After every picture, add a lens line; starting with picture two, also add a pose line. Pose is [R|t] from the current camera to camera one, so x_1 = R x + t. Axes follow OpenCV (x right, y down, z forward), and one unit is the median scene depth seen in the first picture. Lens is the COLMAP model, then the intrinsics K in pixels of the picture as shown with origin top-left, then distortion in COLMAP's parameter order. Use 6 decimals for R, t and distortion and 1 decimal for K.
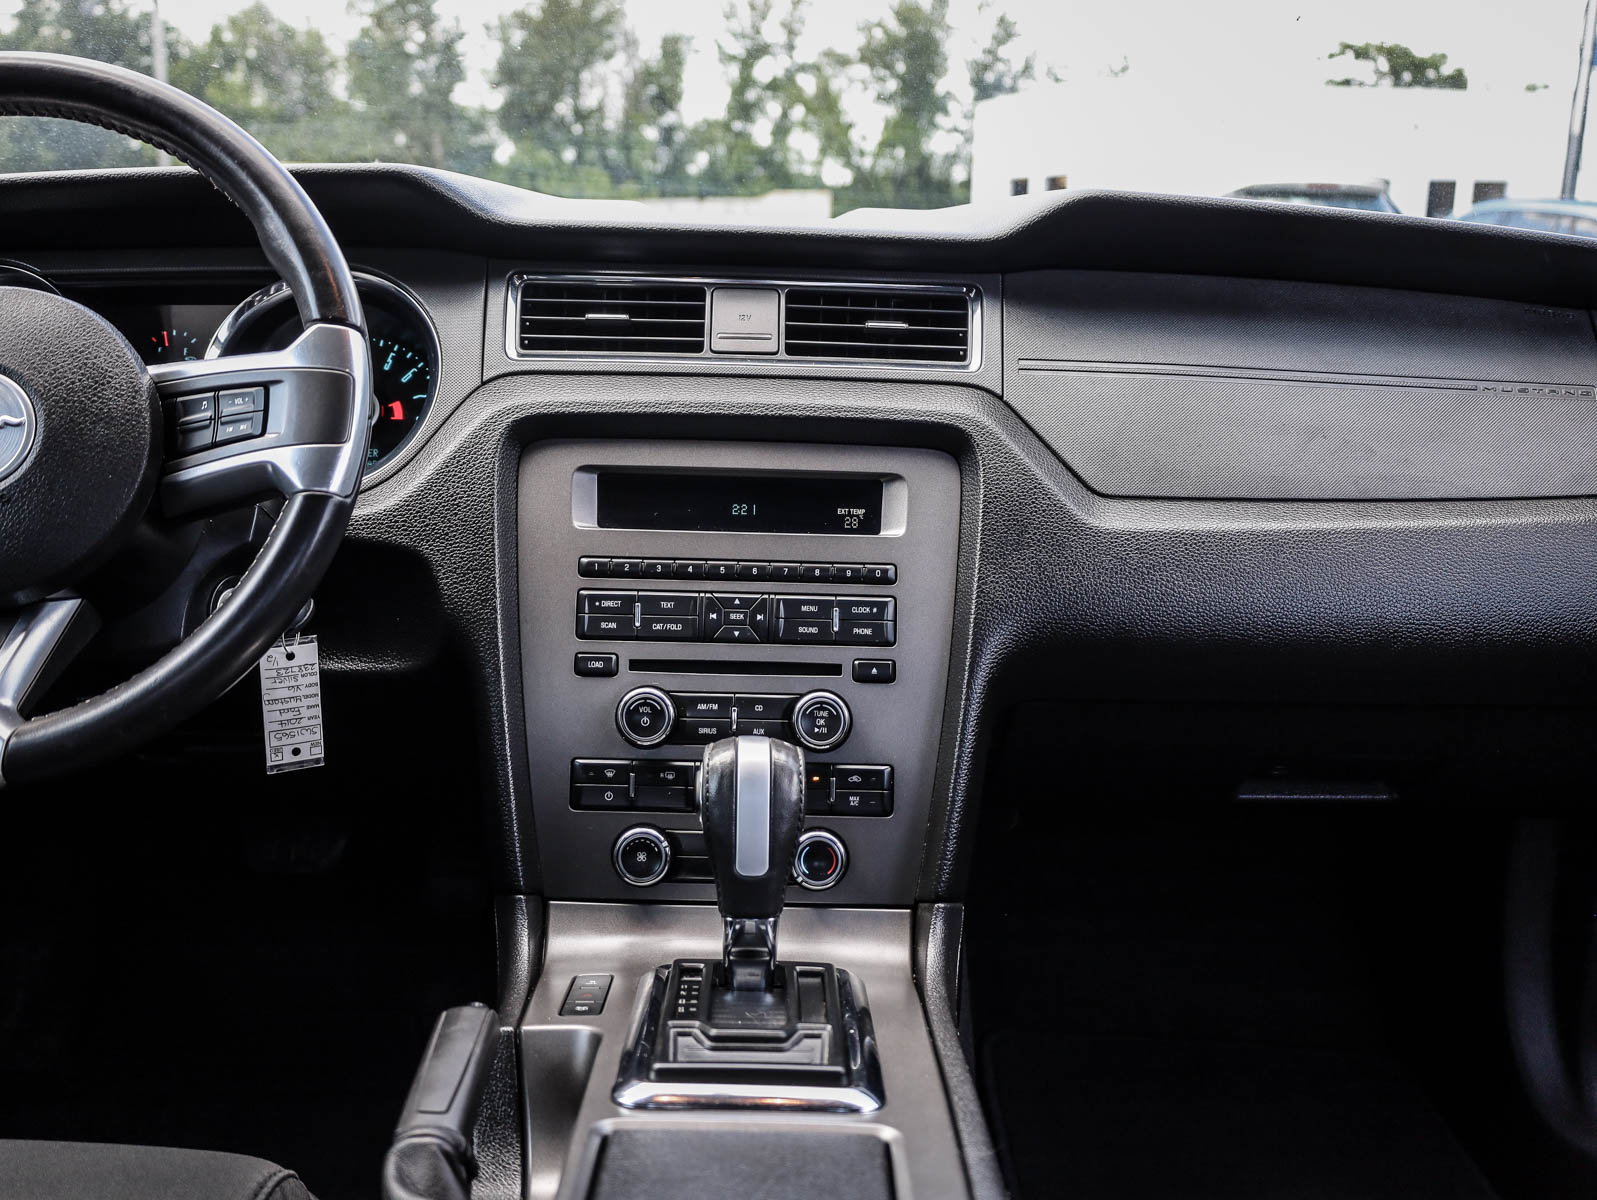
lens RADIAL K [[1579.7, 0, 815.6], [0, 1579.7, 606.4], [0, 0, 1]] dist [-0.021403, 0.000000]
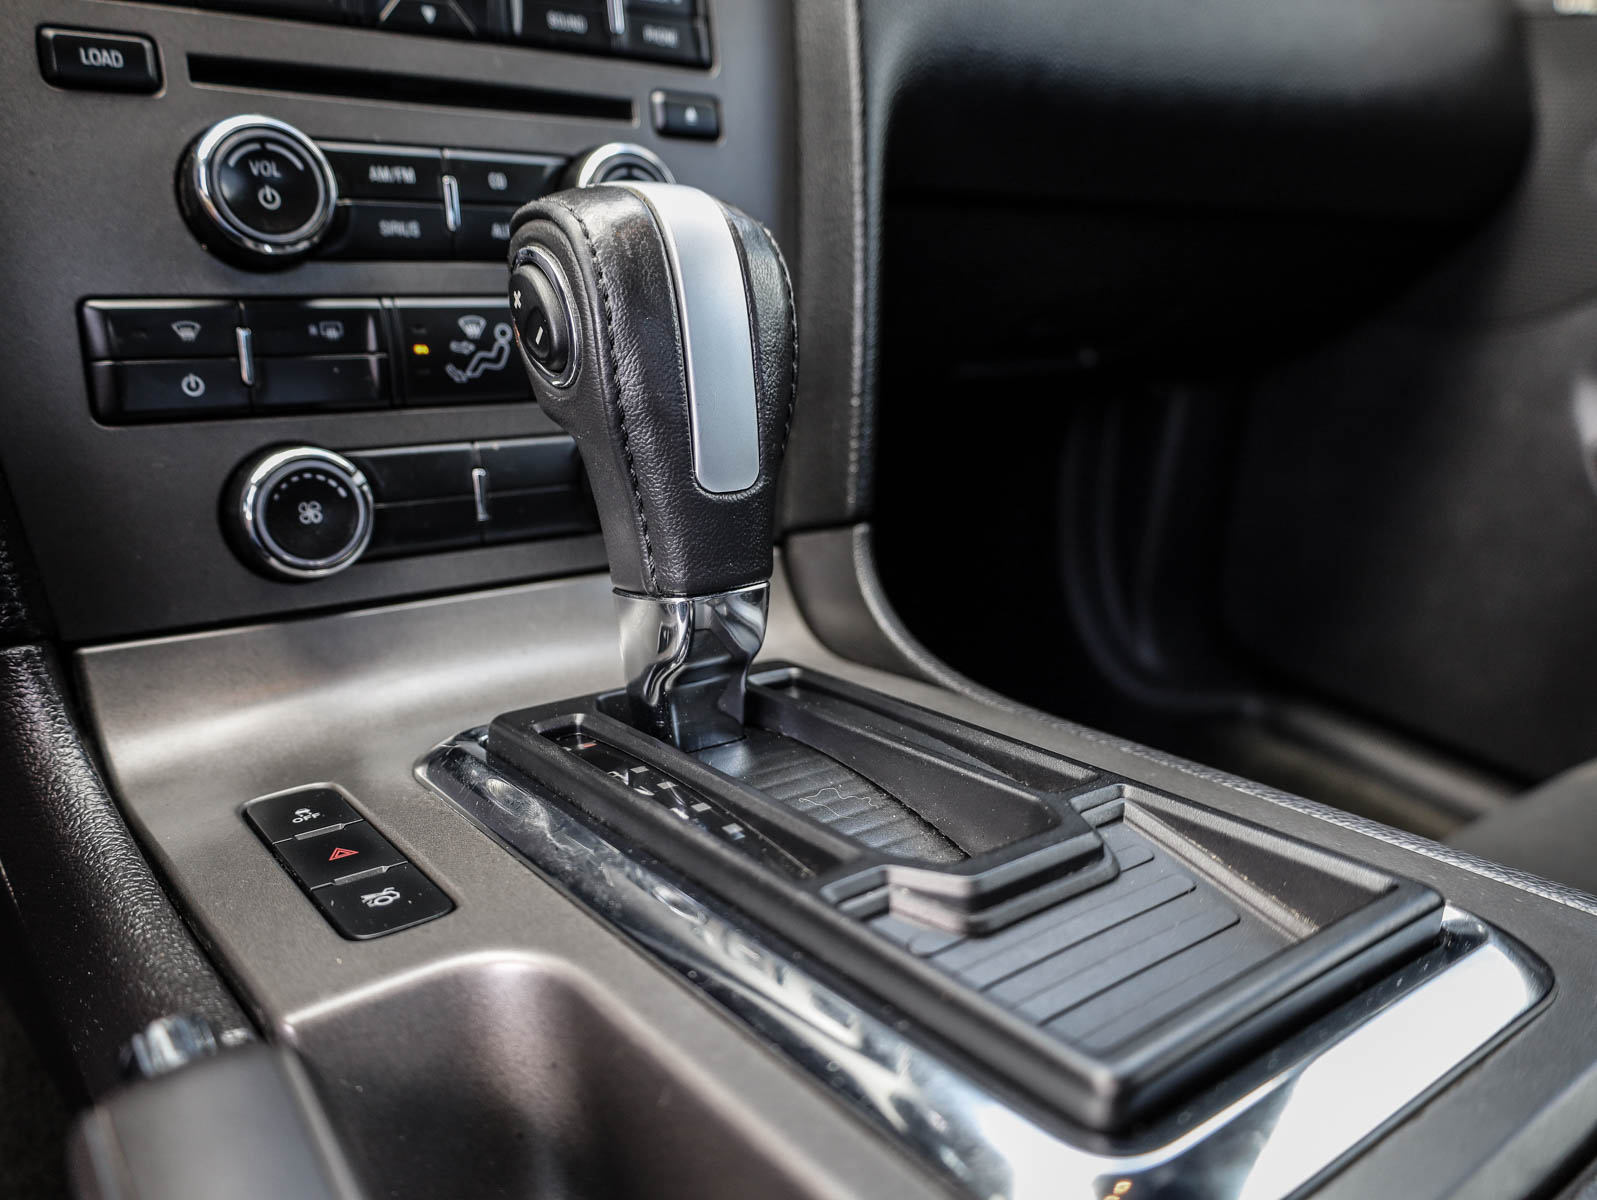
lens RADIAL K [[1208.4, 0, 801.5], [0, 1208.4, 611.3], [0, 0, 1]] dist [-0.019829, -0.000695]
pose [[0.813907, -0.169267, 0.555791, -0.185909], [0.039976, 0.970668, 0.237078, 0.107694], [-0.579618, -0.170741, 0.796800, 0.627163]]
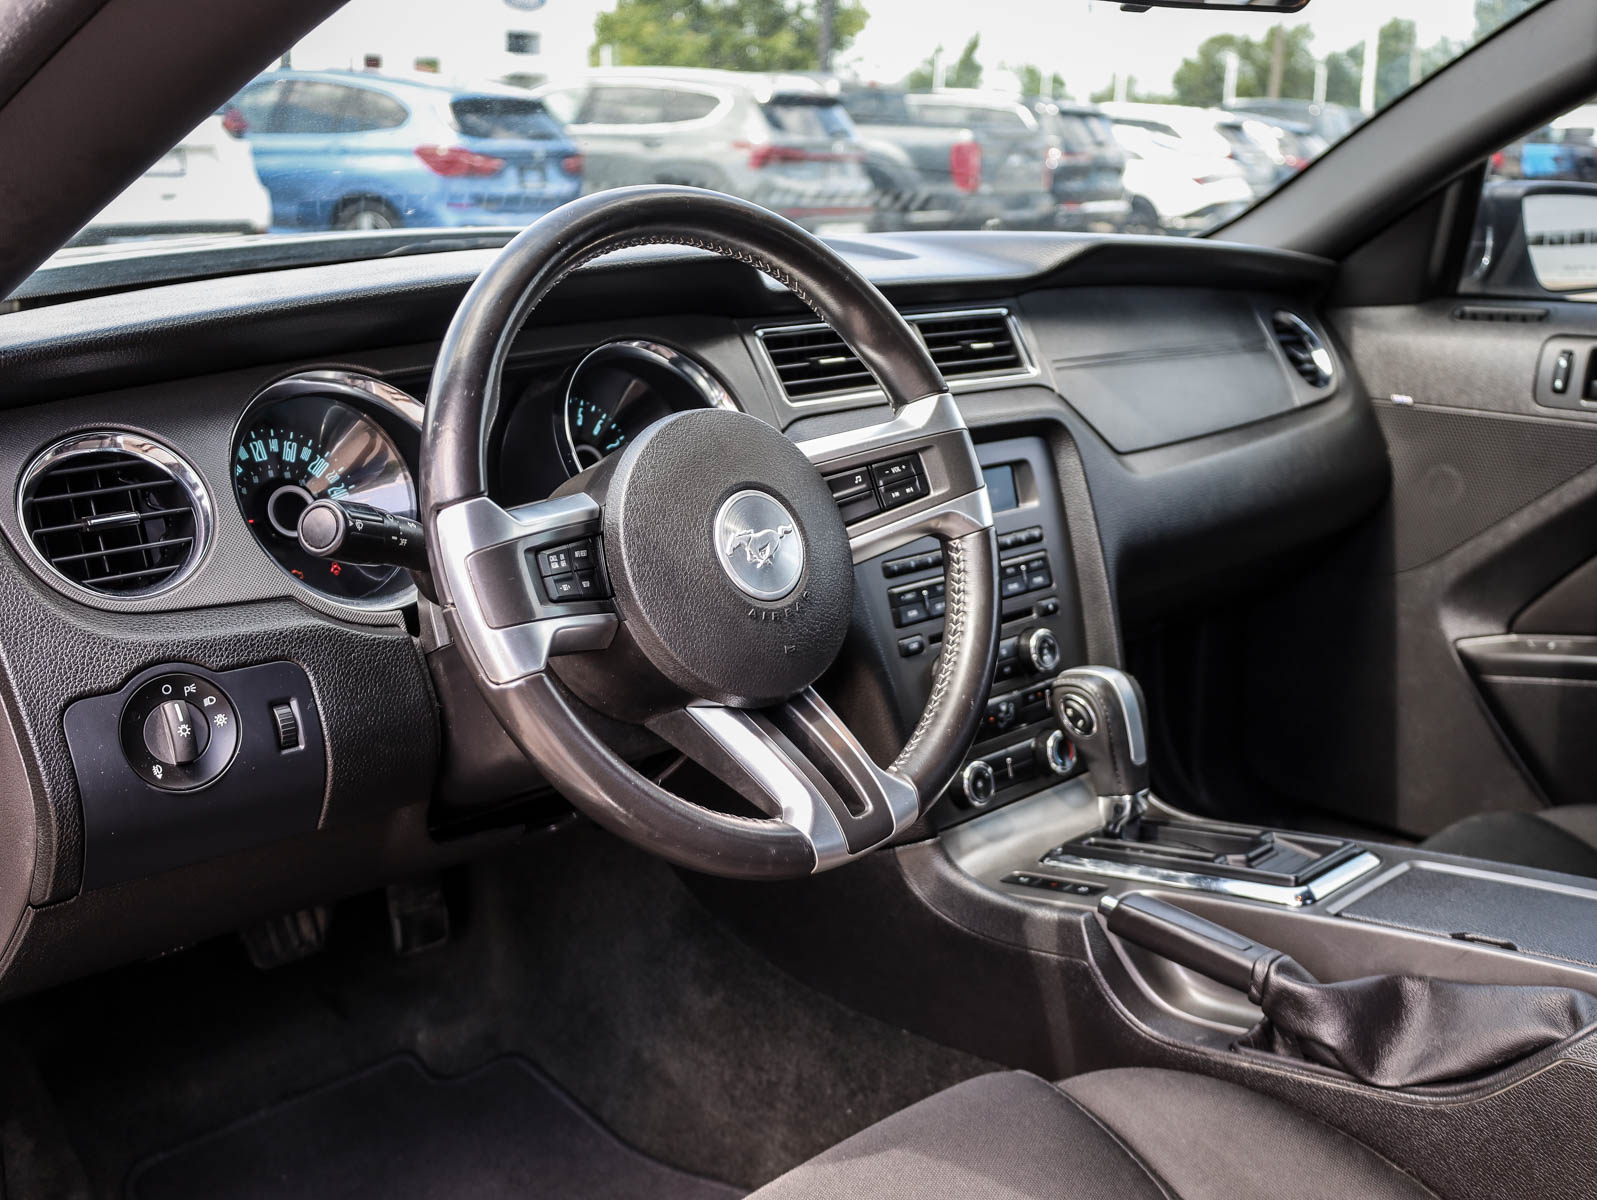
lens RADIAL K [[1620.6, 0, 796.7], [0, 1620.6, 607.8], [0, 0, 1]] dist [-0.029164, 0.000000]
pose [[0.730971, -0.201833, 0.651878, -1.021522], [0.148209, 0.979414, 0.137052, -0.179597], [-0.666120, -0.003566, 0.745836, 0.113915]]
